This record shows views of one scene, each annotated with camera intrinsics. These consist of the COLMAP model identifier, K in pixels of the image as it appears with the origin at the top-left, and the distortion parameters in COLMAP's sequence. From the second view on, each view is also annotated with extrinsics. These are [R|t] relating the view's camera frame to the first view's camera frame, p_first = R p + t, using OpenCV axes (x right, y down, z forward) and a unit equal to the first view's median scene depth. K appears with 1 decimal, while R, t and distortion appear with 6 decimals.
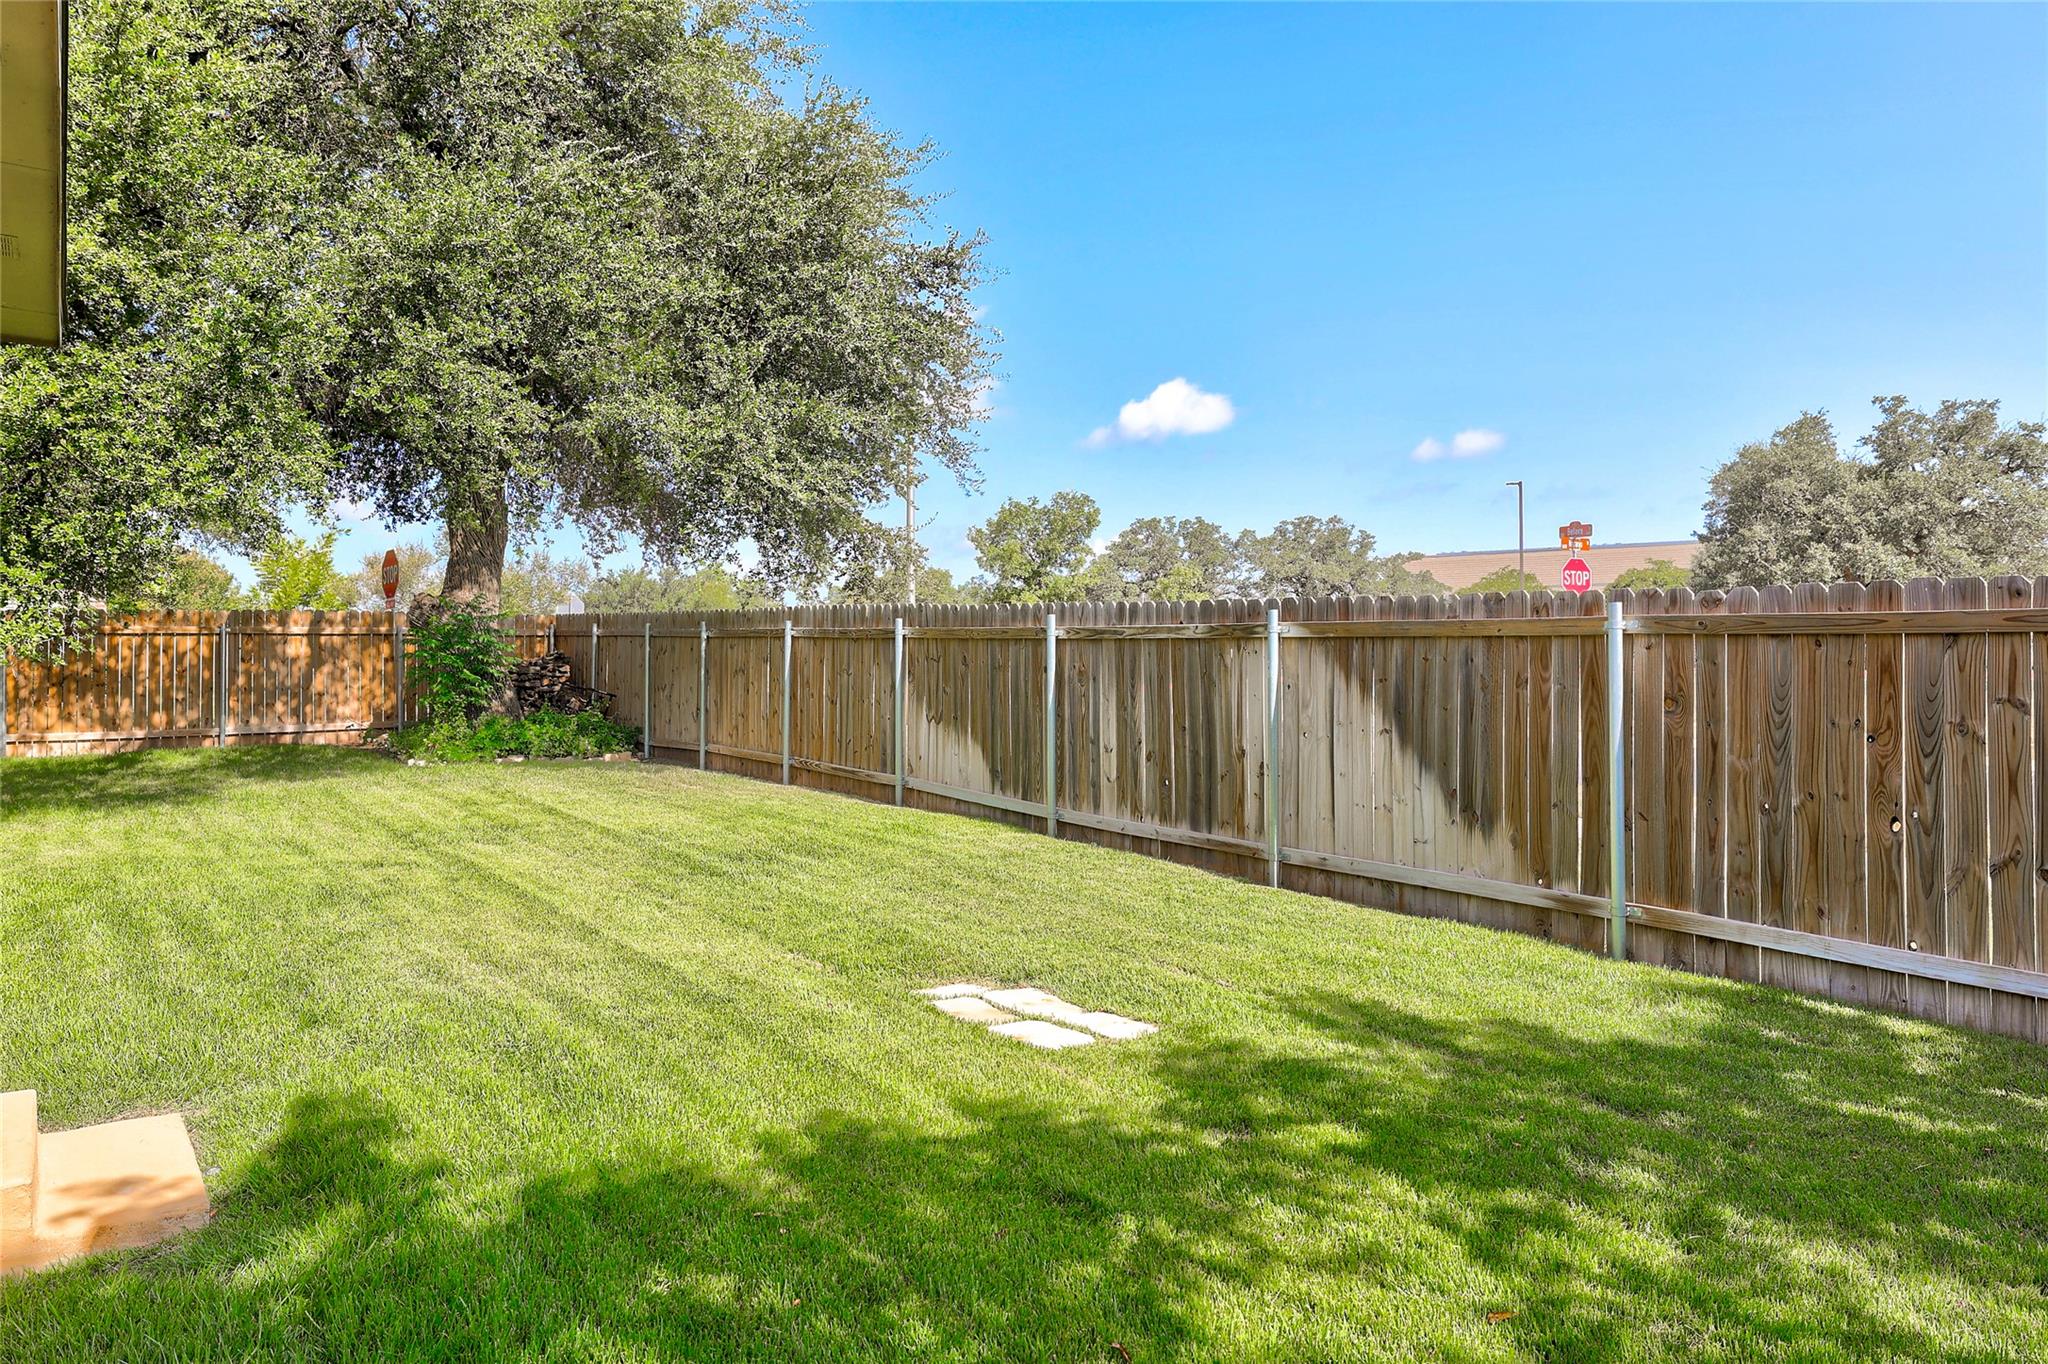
lens RADIAL K [[1433.3, 0, 1017.8], [0, 1433.3, 669.8], [0, 0, 1]] dist [-0.035067, -0.002083]
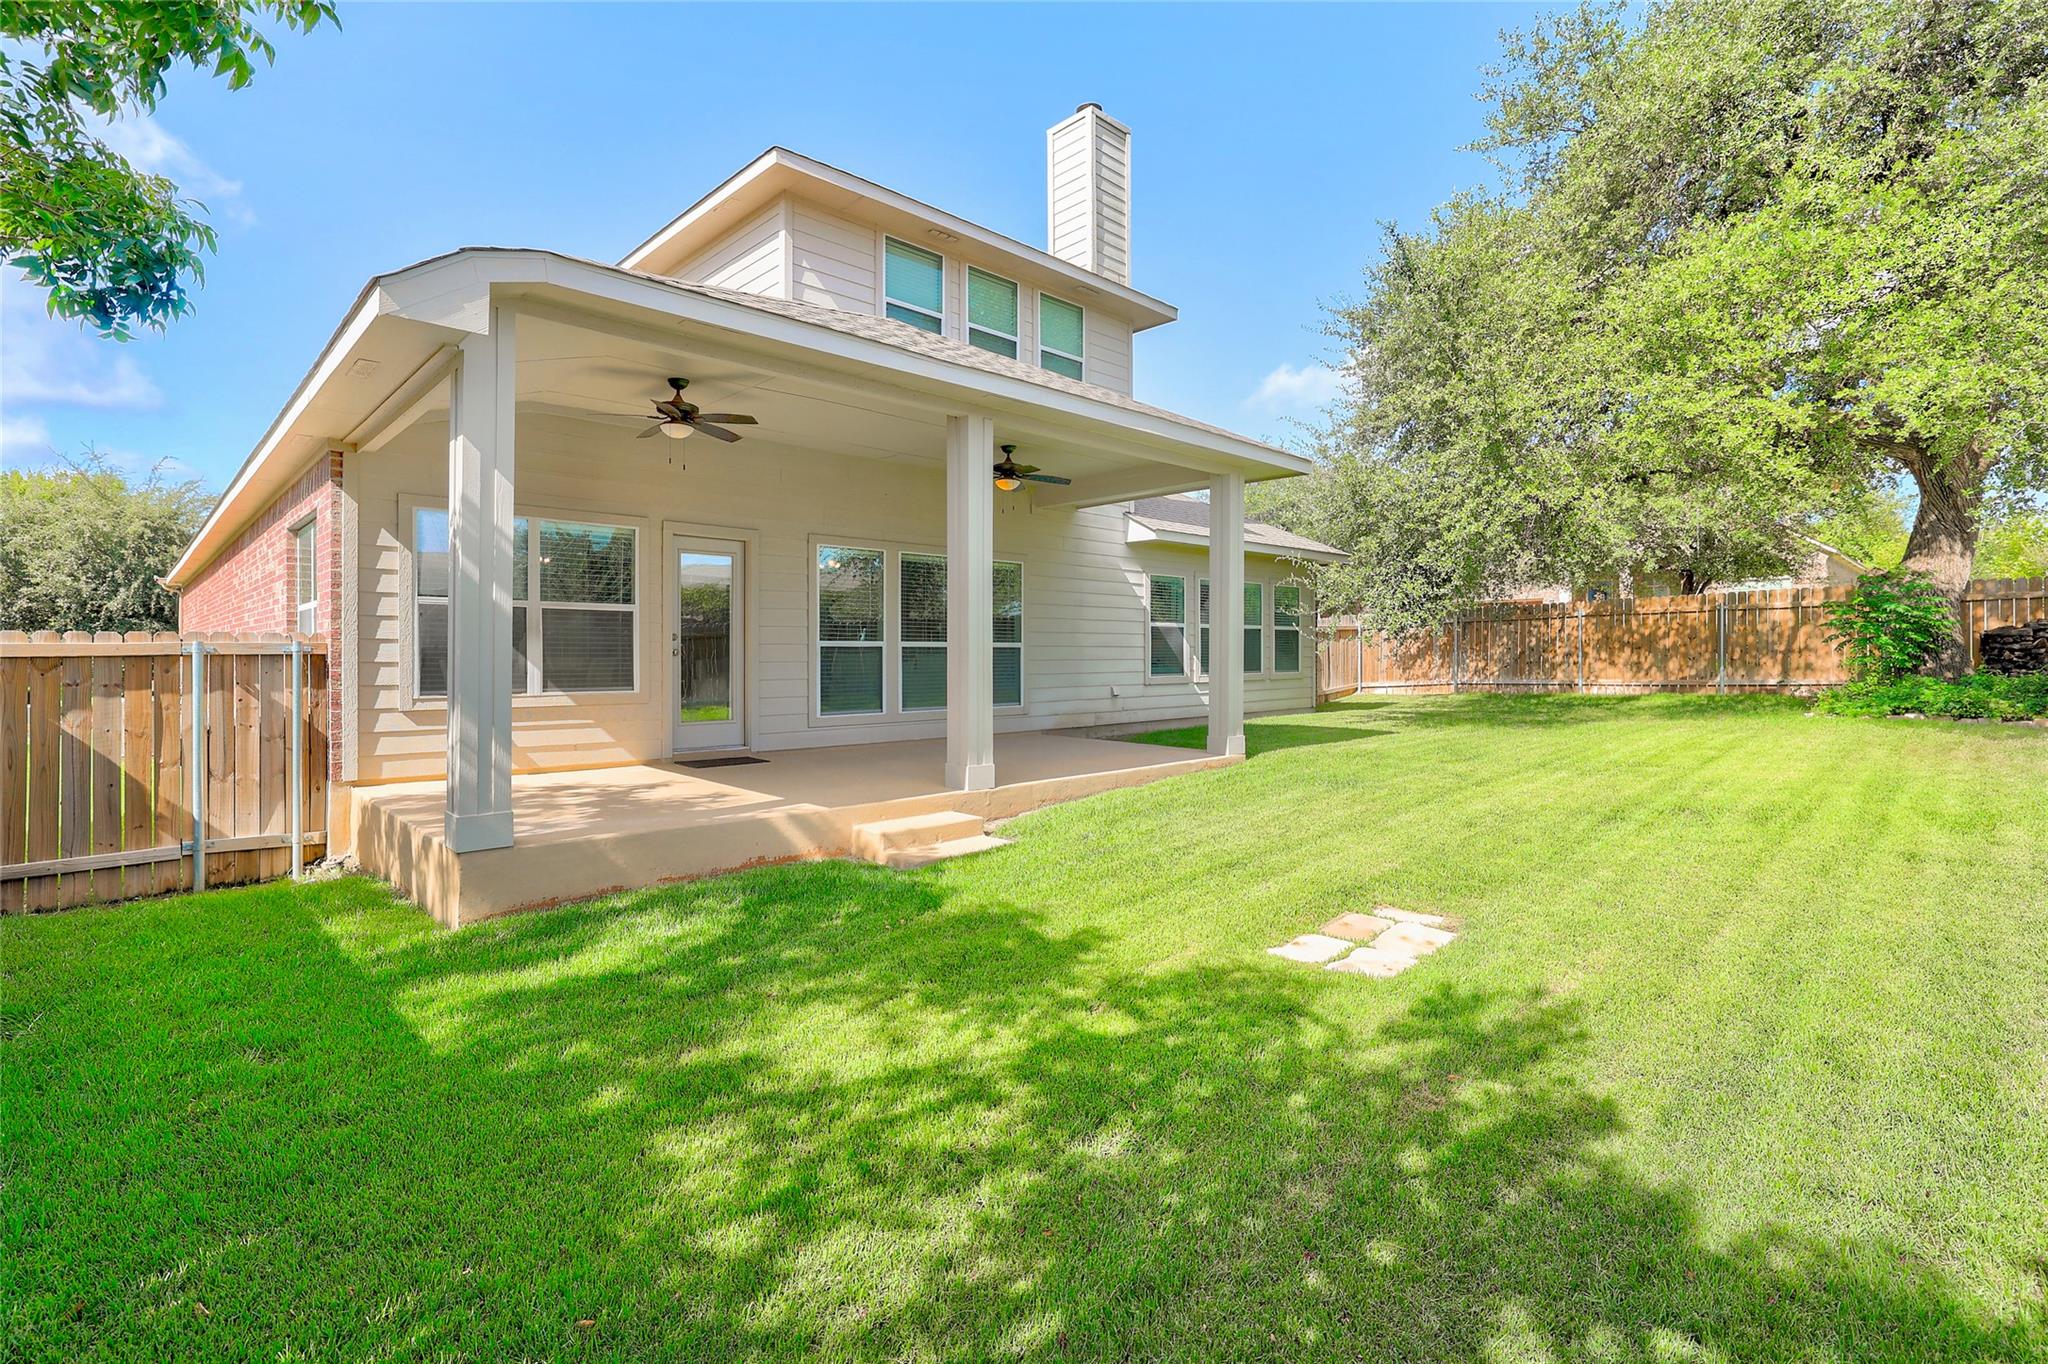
lens RADIAL K [[959.2, 0, 1016.0], [0, 959.2, 643.3], [0, 0, 1]] dist [-0.031523, 0.014111]
pose [[0.176659, 0.011511, -0.984205, 1.037334], [0.013198, 0.999814, 0.014062, -0.045408], [0.984184, -0.015474, 0.176475, 0.726586]]
